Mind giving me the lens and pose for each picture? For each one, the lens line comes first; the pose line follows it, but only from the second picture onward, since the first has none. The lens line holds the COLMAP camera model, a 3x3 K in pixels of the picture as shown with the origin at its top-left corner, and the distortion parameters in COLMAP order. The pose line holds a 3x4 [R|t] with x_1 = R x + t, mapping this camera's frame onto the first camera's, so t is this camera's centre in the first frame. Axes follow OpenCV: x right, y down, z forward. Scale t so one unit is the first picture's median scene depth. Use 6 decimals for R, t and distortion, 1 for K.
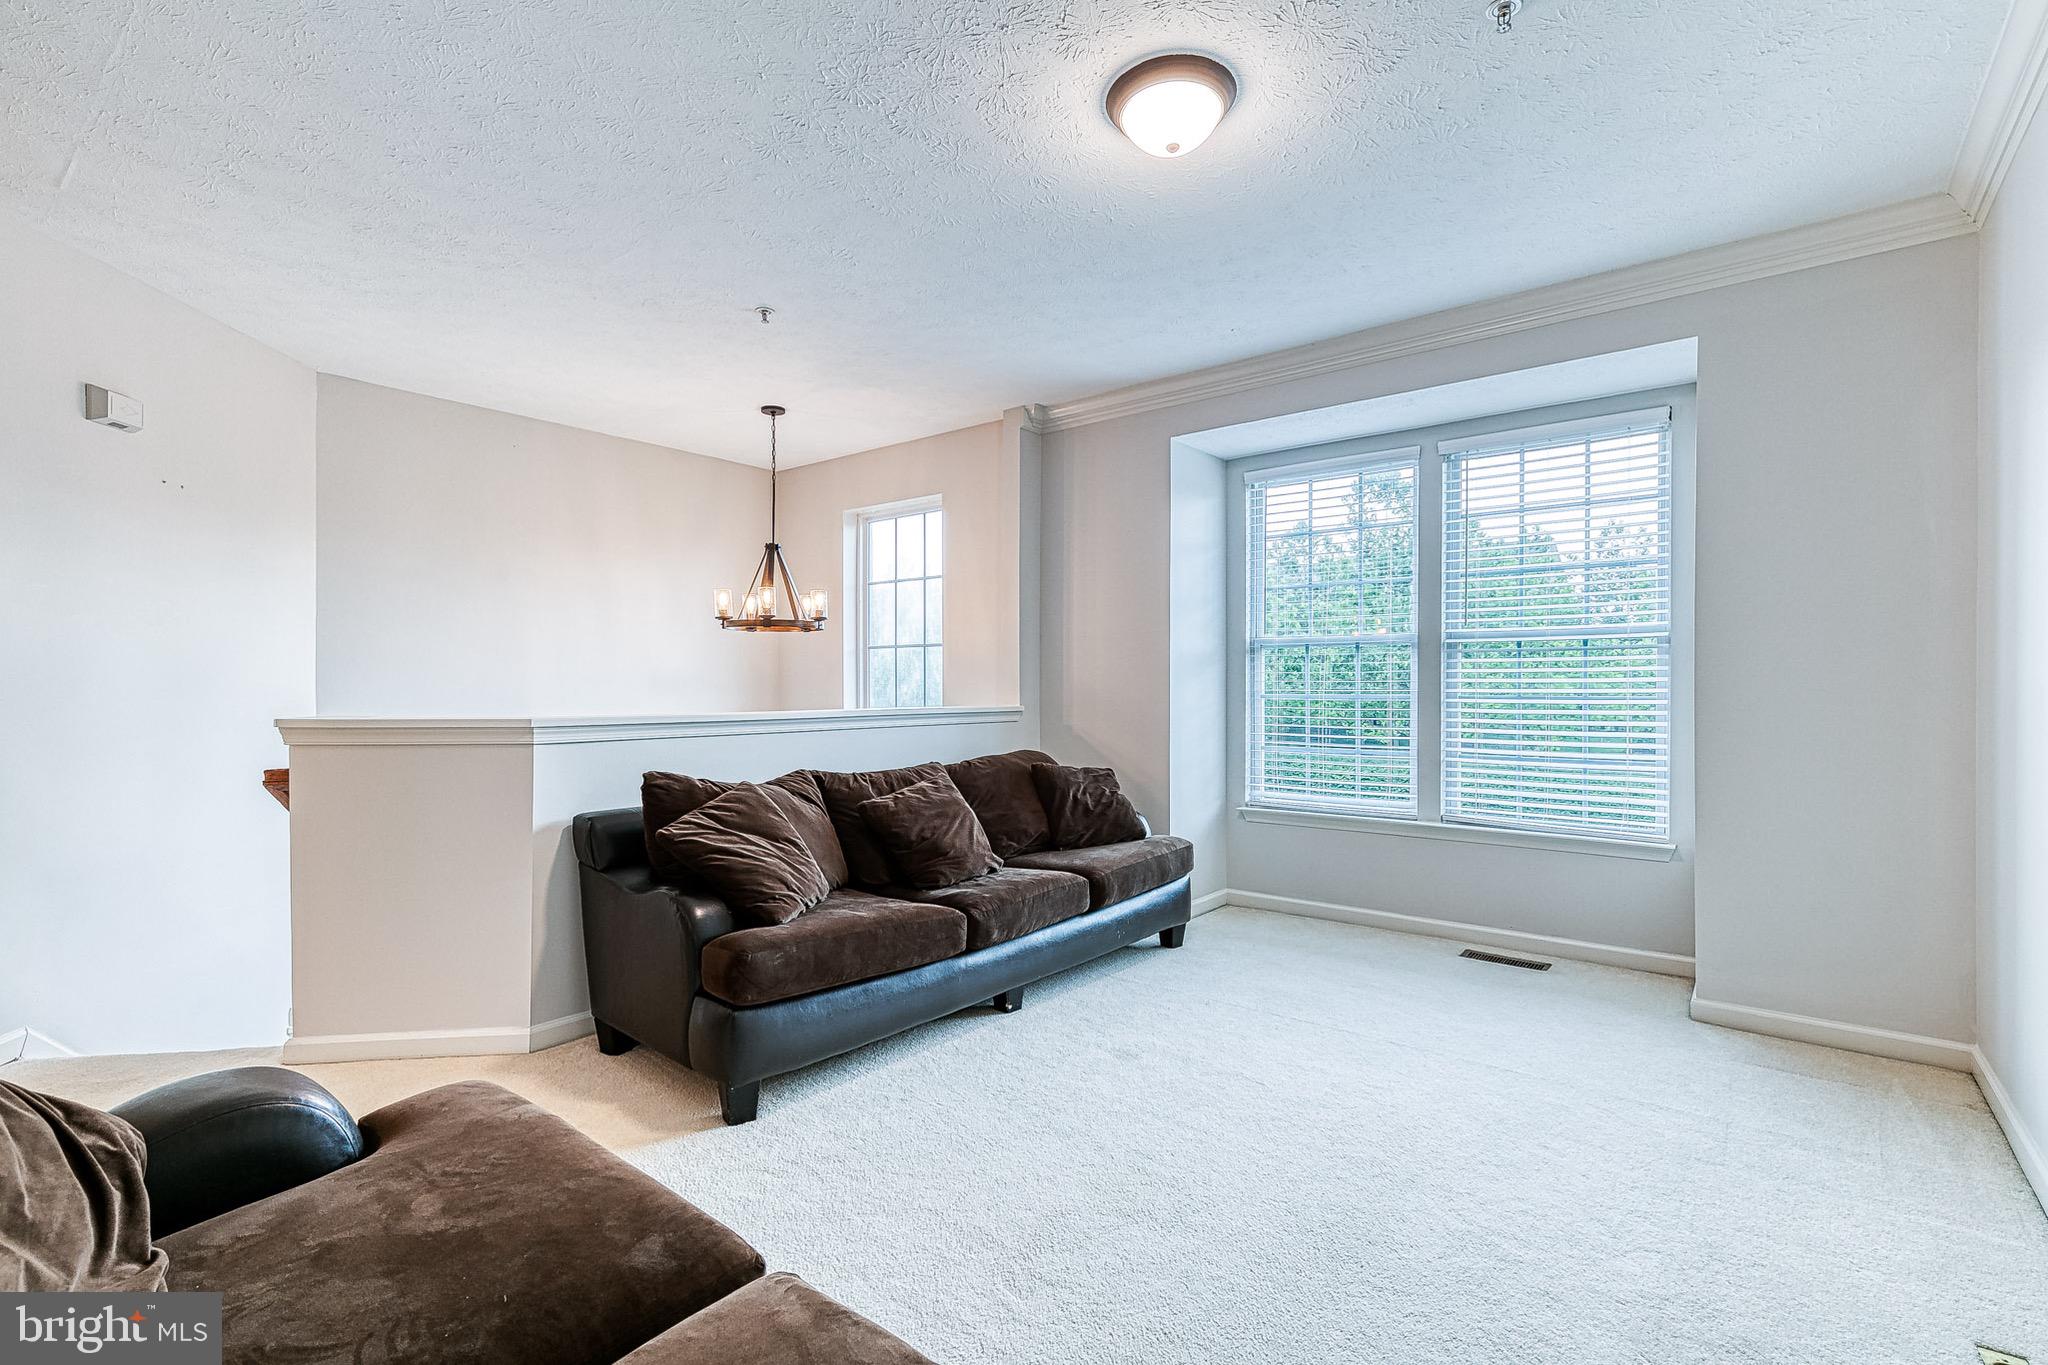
lens RADIAL K [[922.1, 0, 1037.8], [0, 922.1, 690.9], [0, 0, 1]] dist [0.008329, -0.000699]
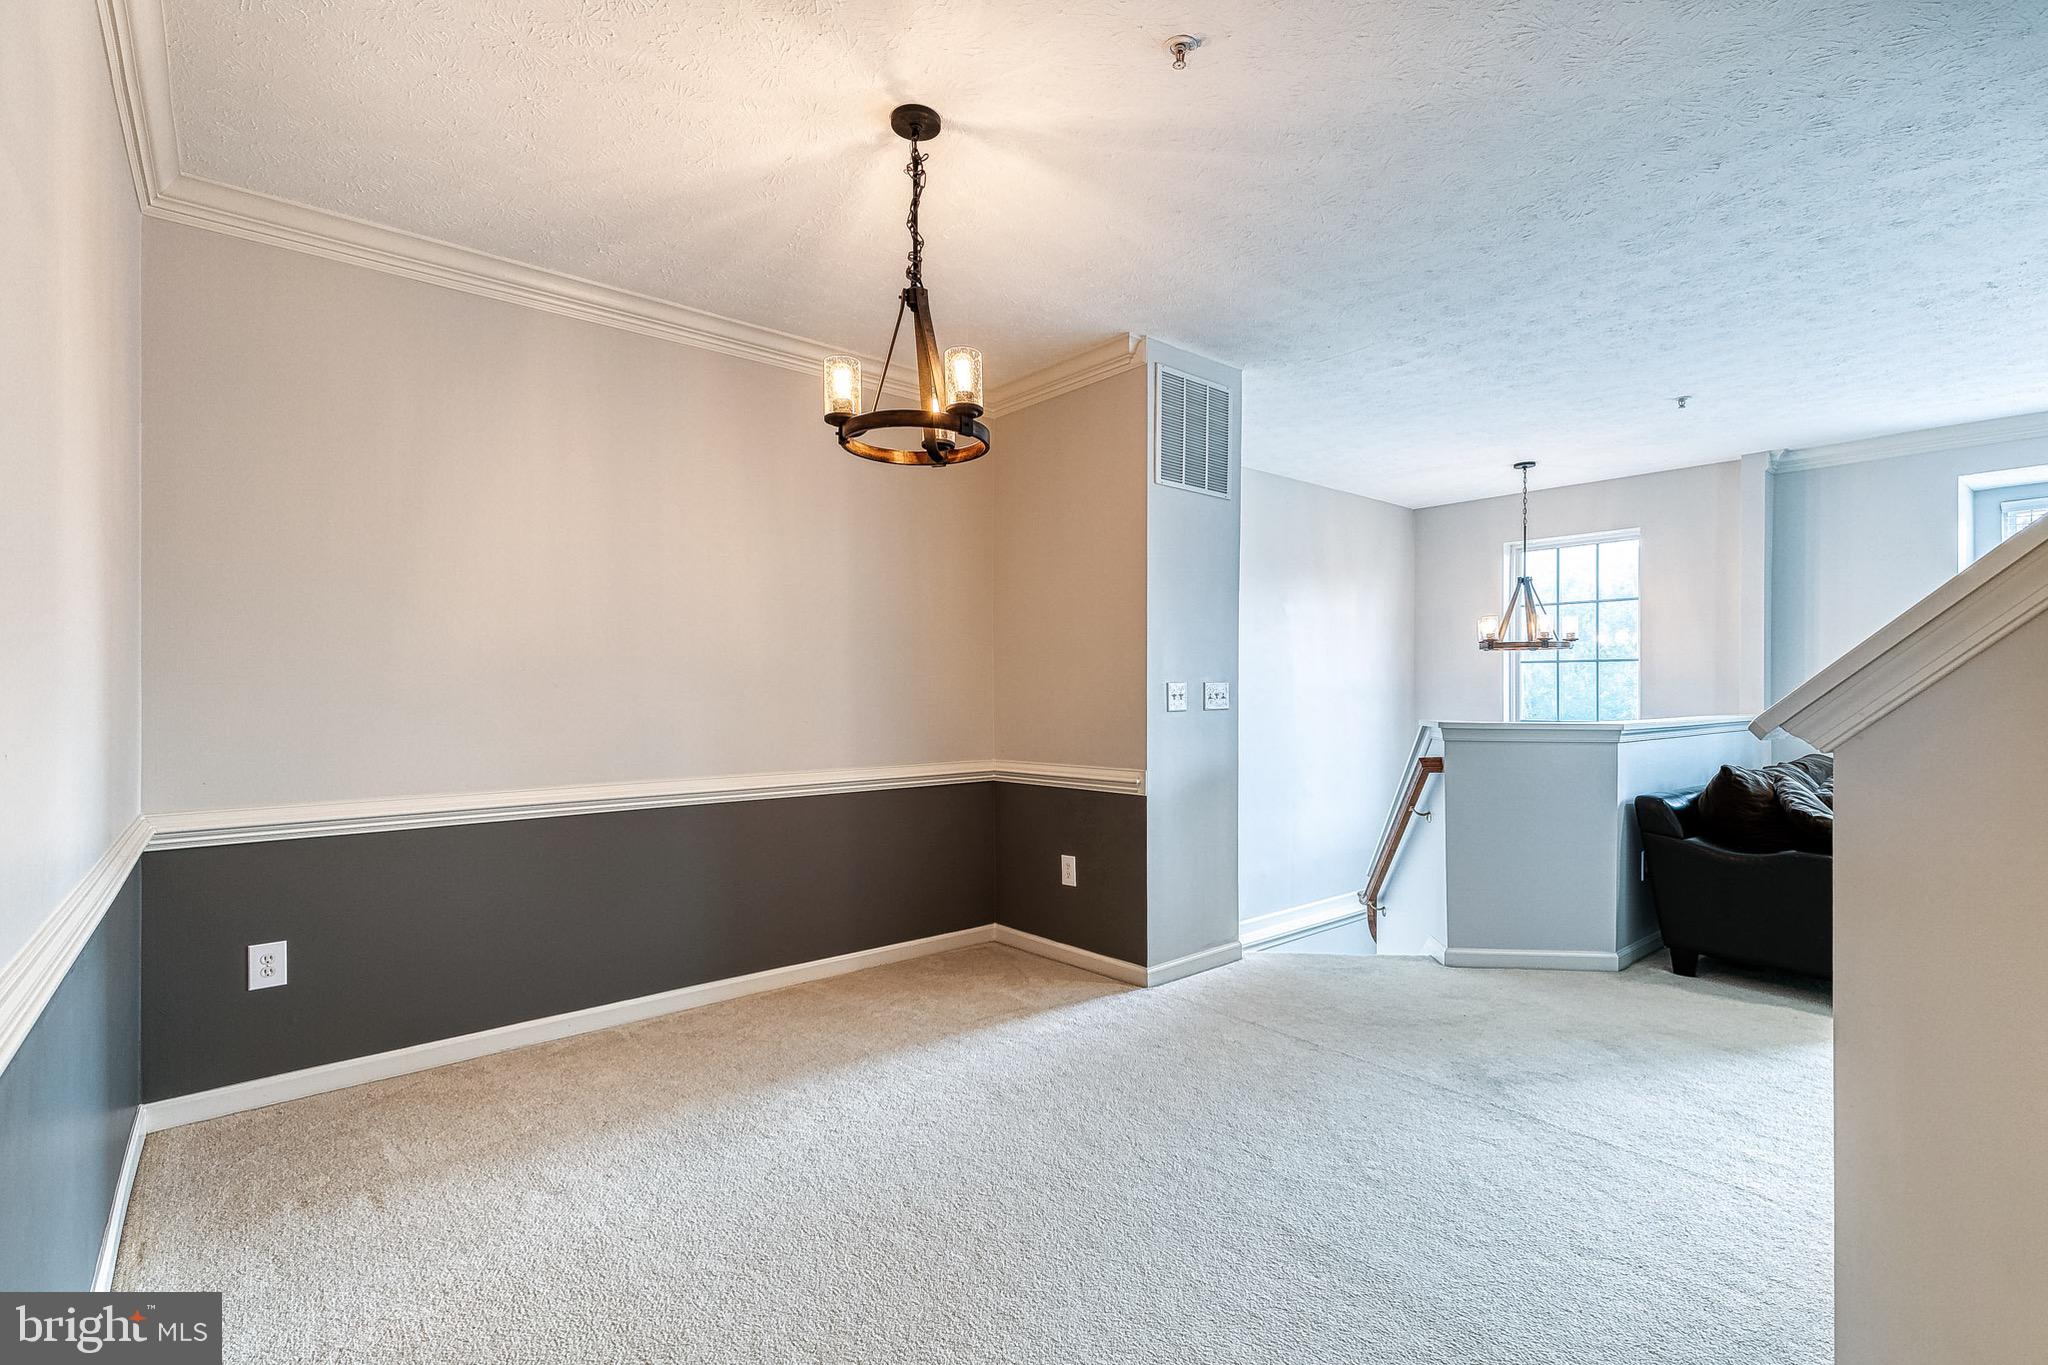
lens RADIAL K [[925.1, 0, 1045.6], [0, 925.1, 688.9], [0, 0, 1]] dist [0.008507, -0.000183]
pose [[0.979355, 0.000538, -0.202149, -0.756096], [-0.002333, 0.999960, -0.008640, -0.004470], [0.202136, 0.008933, 0.979317, -0.343298]]
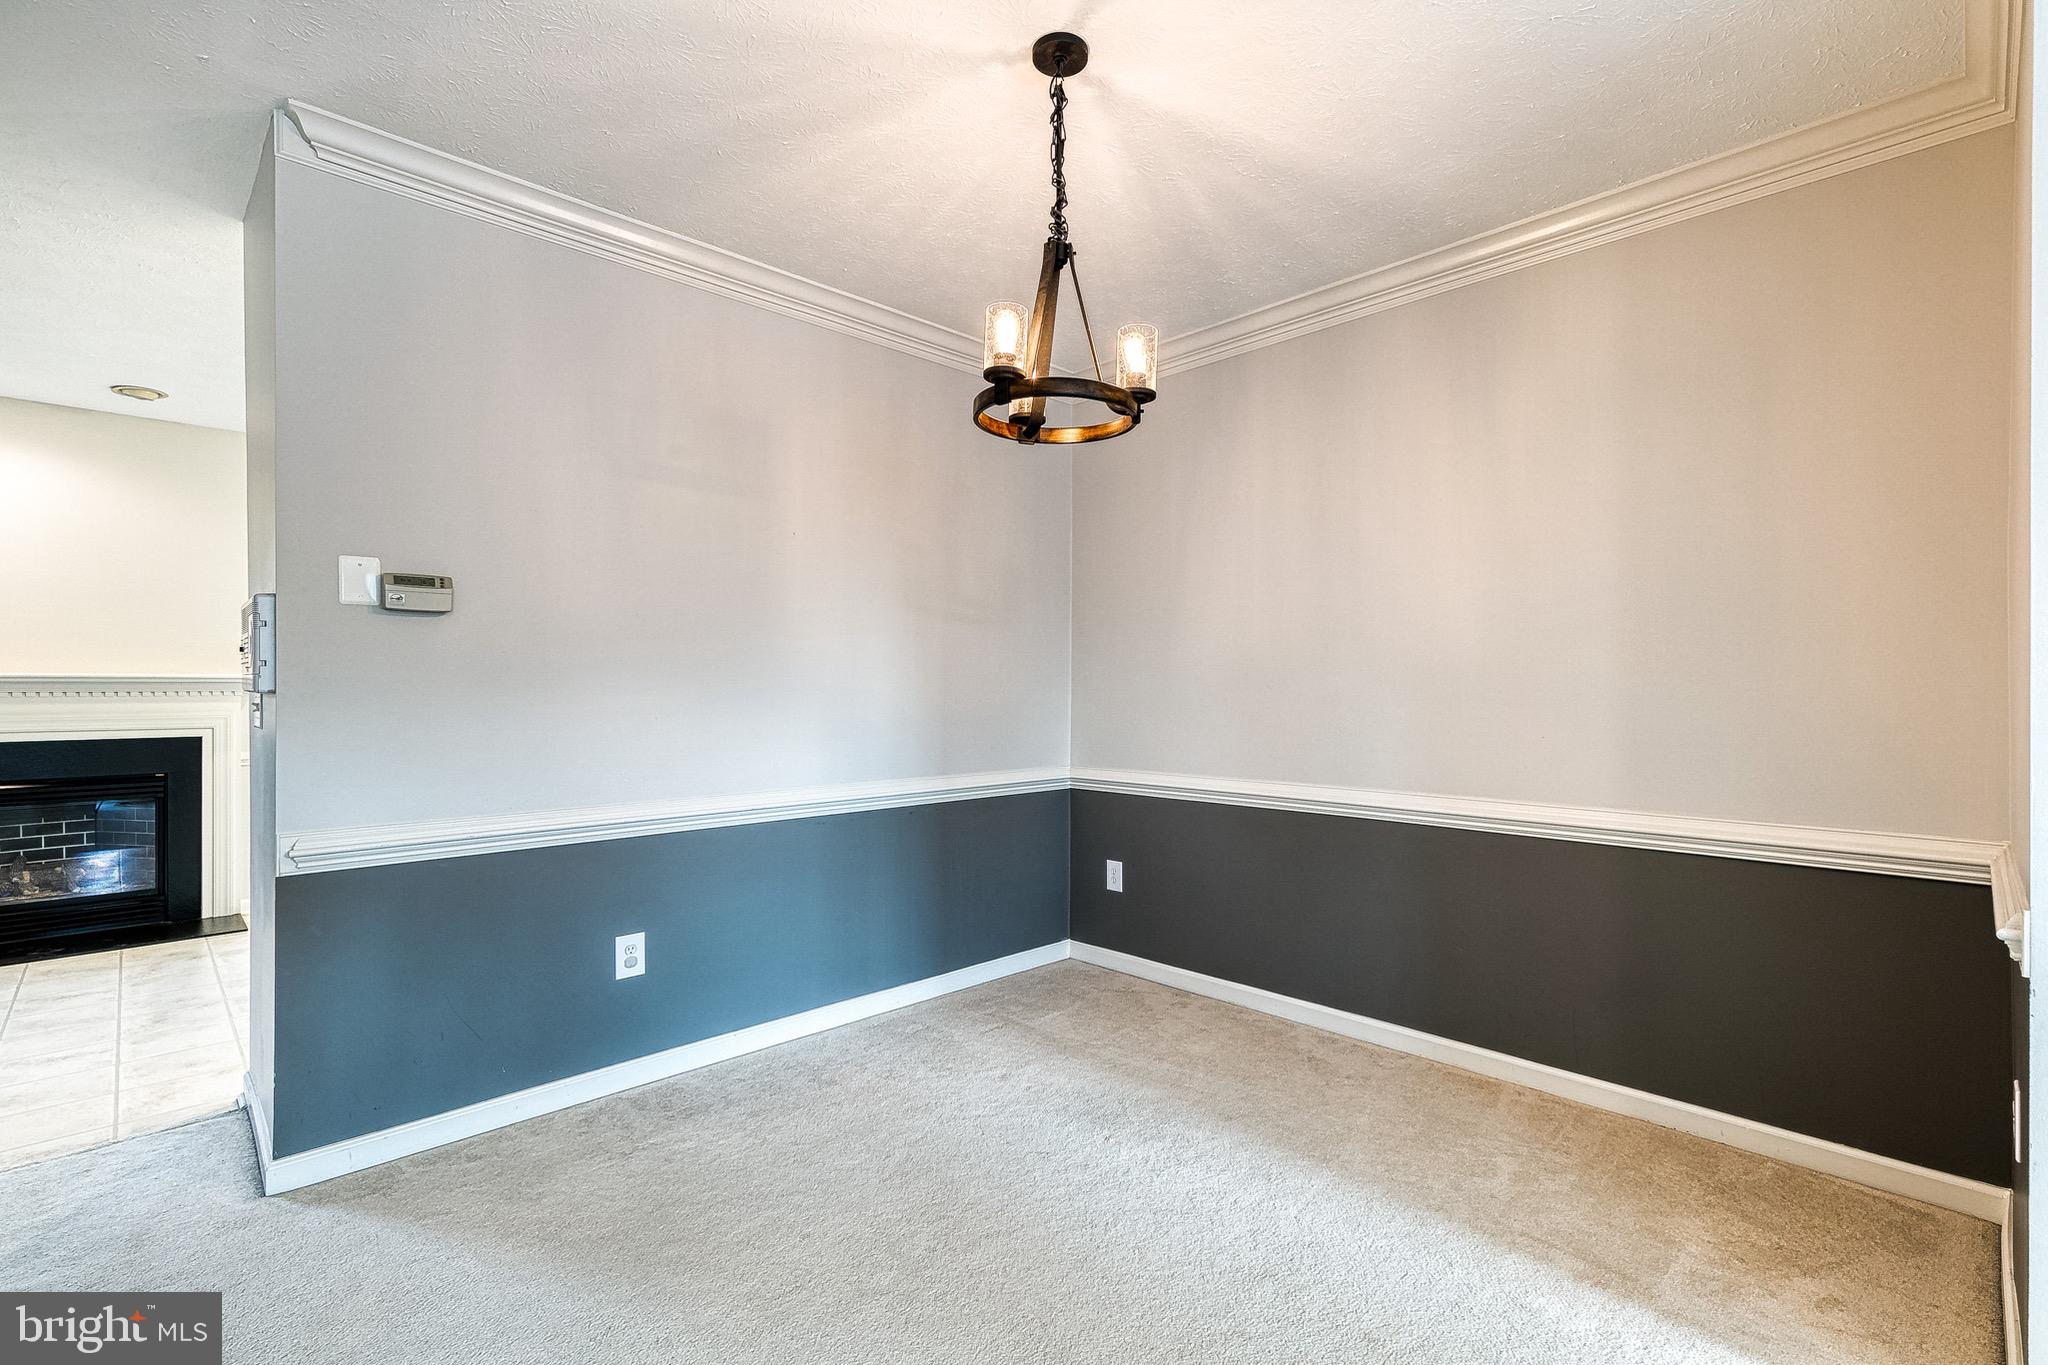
lens RADIAL K [[916.2, 0, 1026.6], [0, 916.2, 683.8], [0, 0, 1]] dist [0.002412, 0.000713]
pose [[-0.135889, -0.001884, -0.990722, -0.462364], [-0.006754, 0.999977, -0.000975, -0.013709], [0.990701, 0.006559, -0.135898, 0.226096]]
